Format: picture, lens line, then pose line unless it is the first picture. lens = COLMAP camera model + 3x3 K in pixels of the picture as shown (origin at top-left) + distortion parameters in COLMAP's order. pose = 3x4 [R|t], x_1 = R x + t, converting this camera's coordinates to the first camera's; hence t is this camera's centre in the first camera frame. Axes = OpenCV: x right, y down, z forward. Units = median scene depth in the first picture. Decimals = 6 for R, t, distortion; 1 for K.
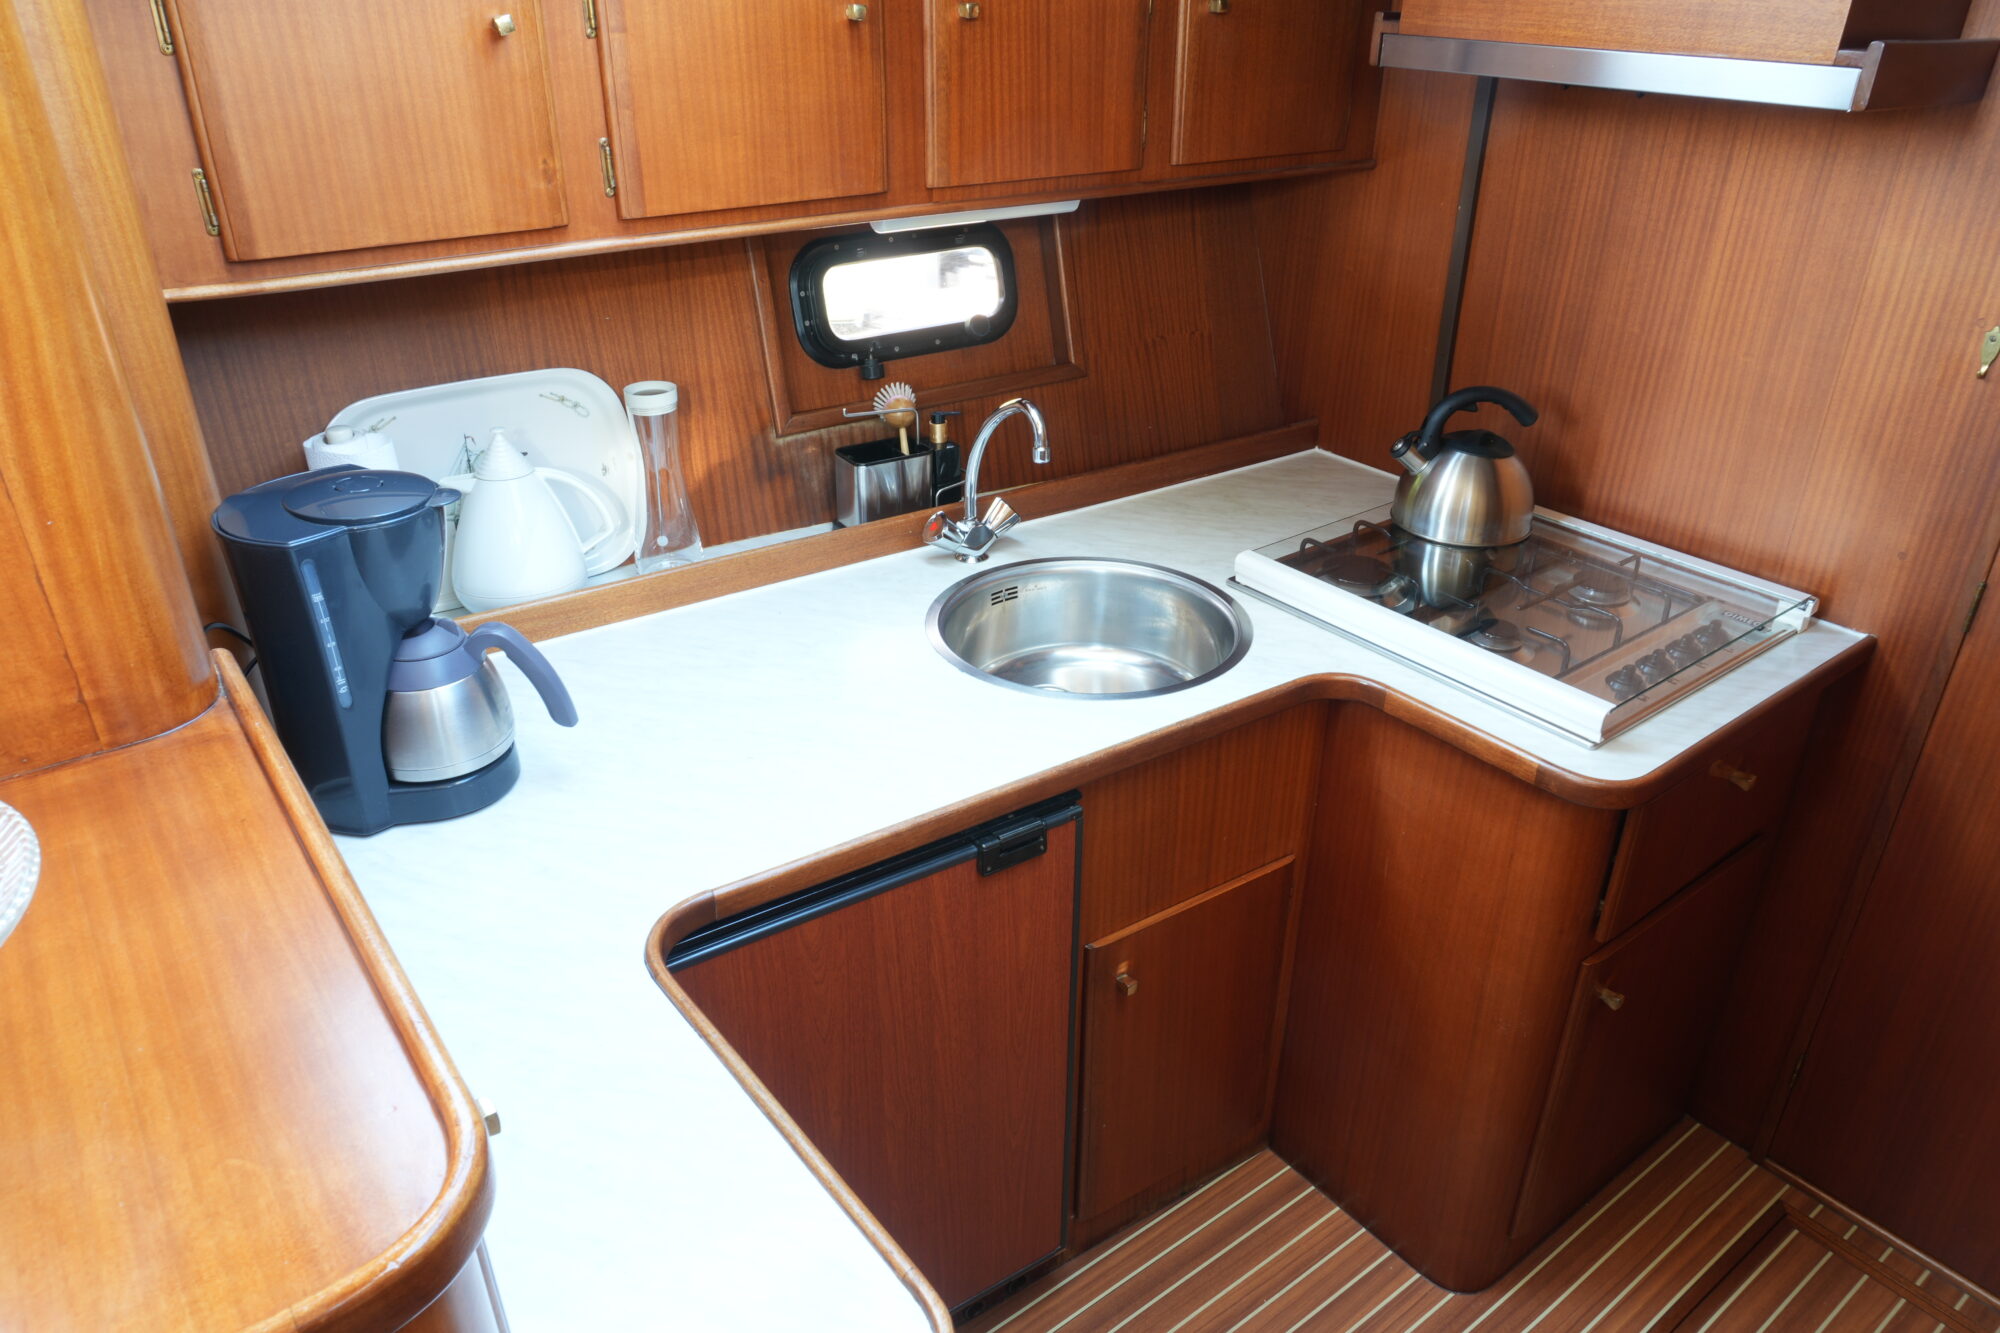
lens RADIAL K [[1349.8, 0, 1001.0], [0, 1349.8, 667.3], [0, 0, 1]] dist [-0.042620, 0.032046]
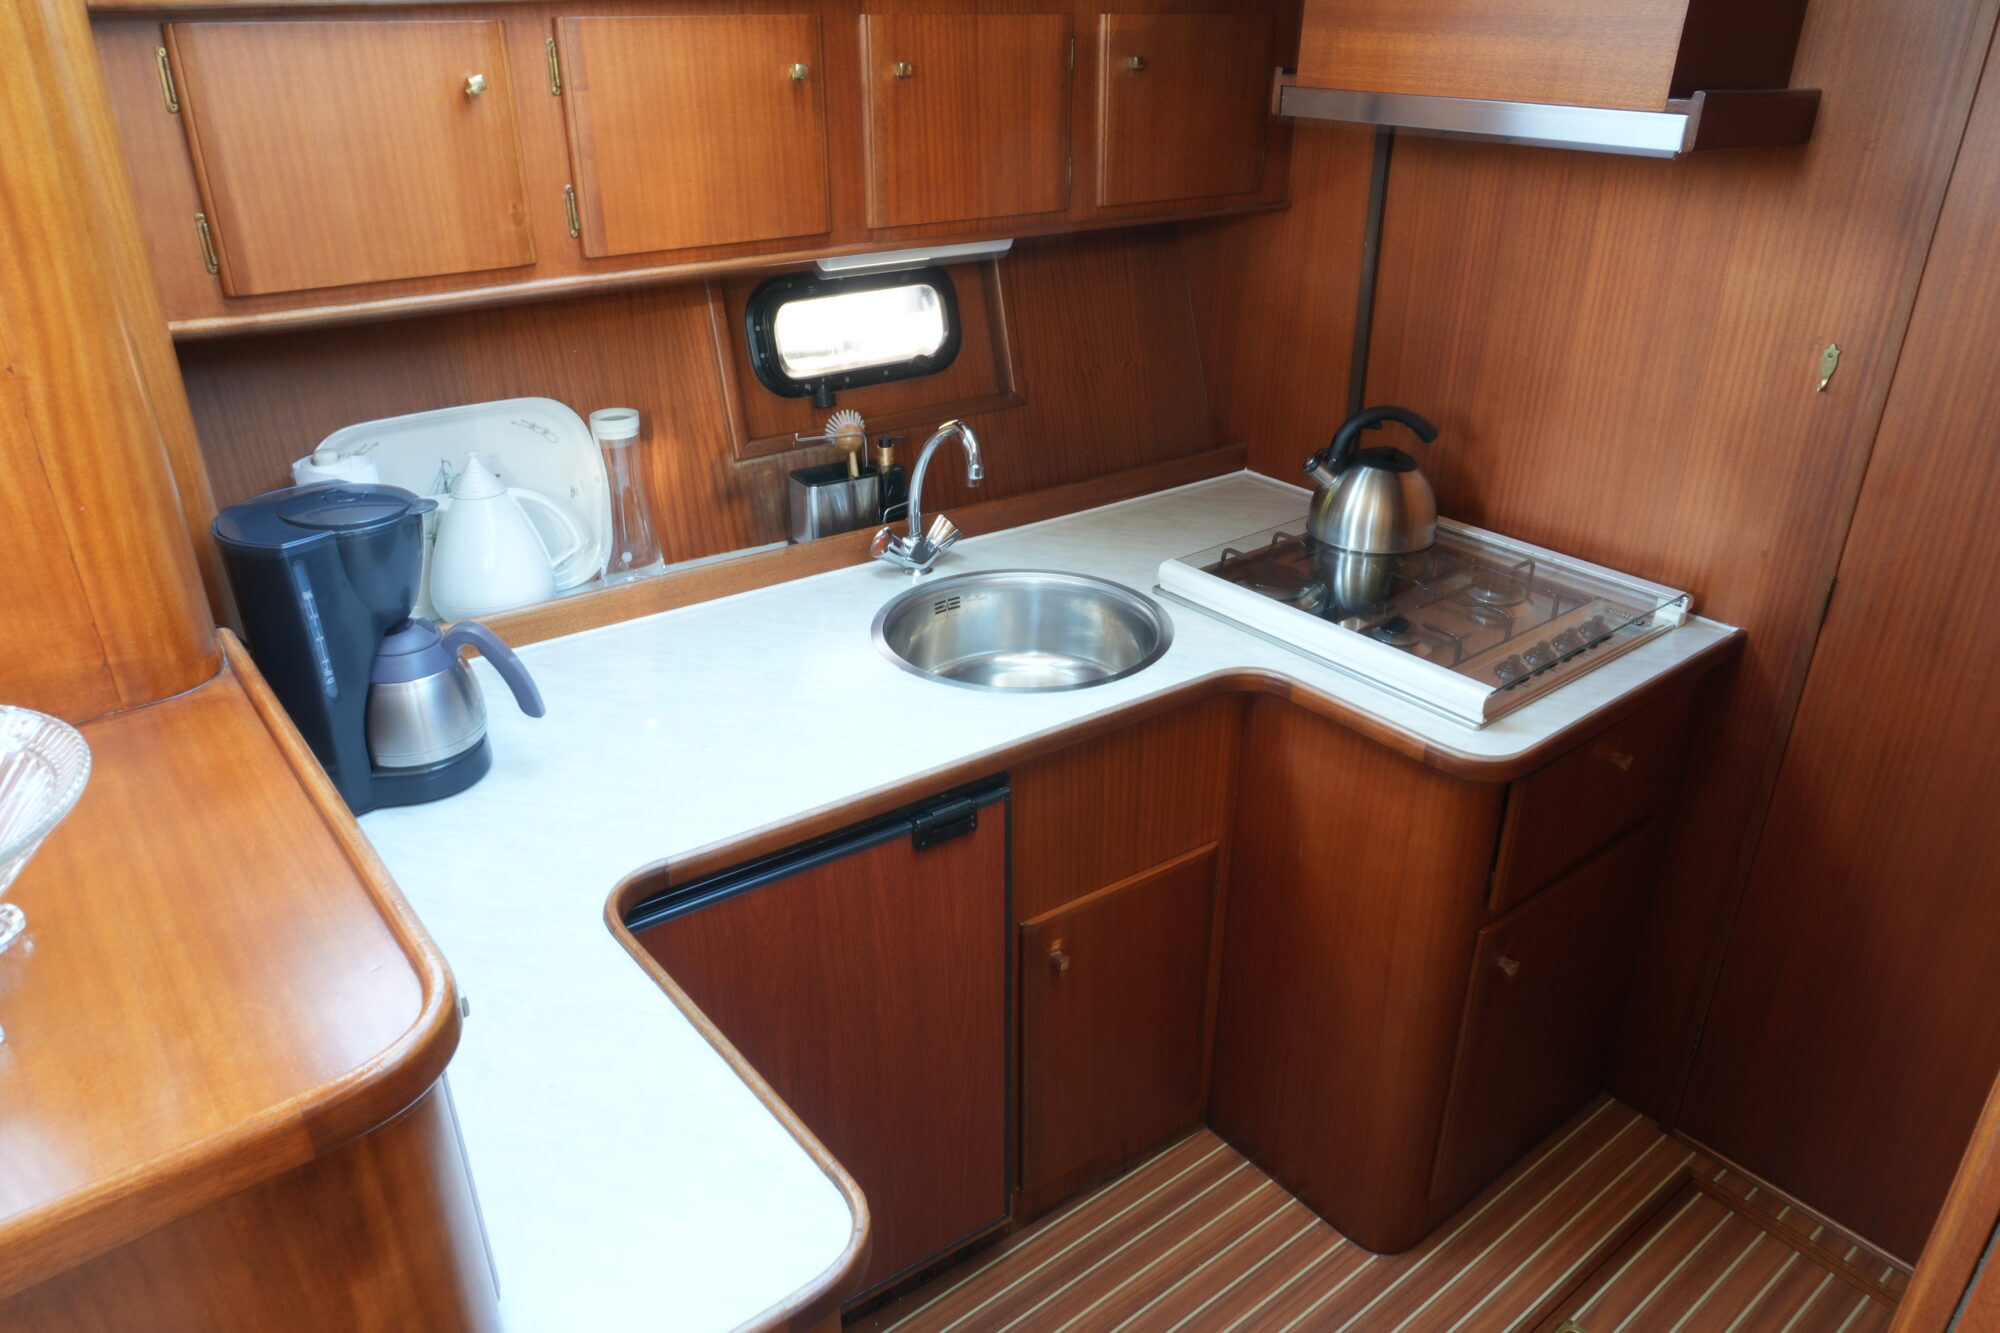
lens RADIAL K [[1349.8, 0, 1002.0], [0, 1349.8, 669.5], [0, 0, 1]] dist [-0.042620, 0.032046]
pose [[0.999826, -0.012133, 0.014176, 0.036408], [0.012580, 0.999411, -0.031915, 0.039221], [-0.013781, 0.032088, 0.999390, -0.085674]]
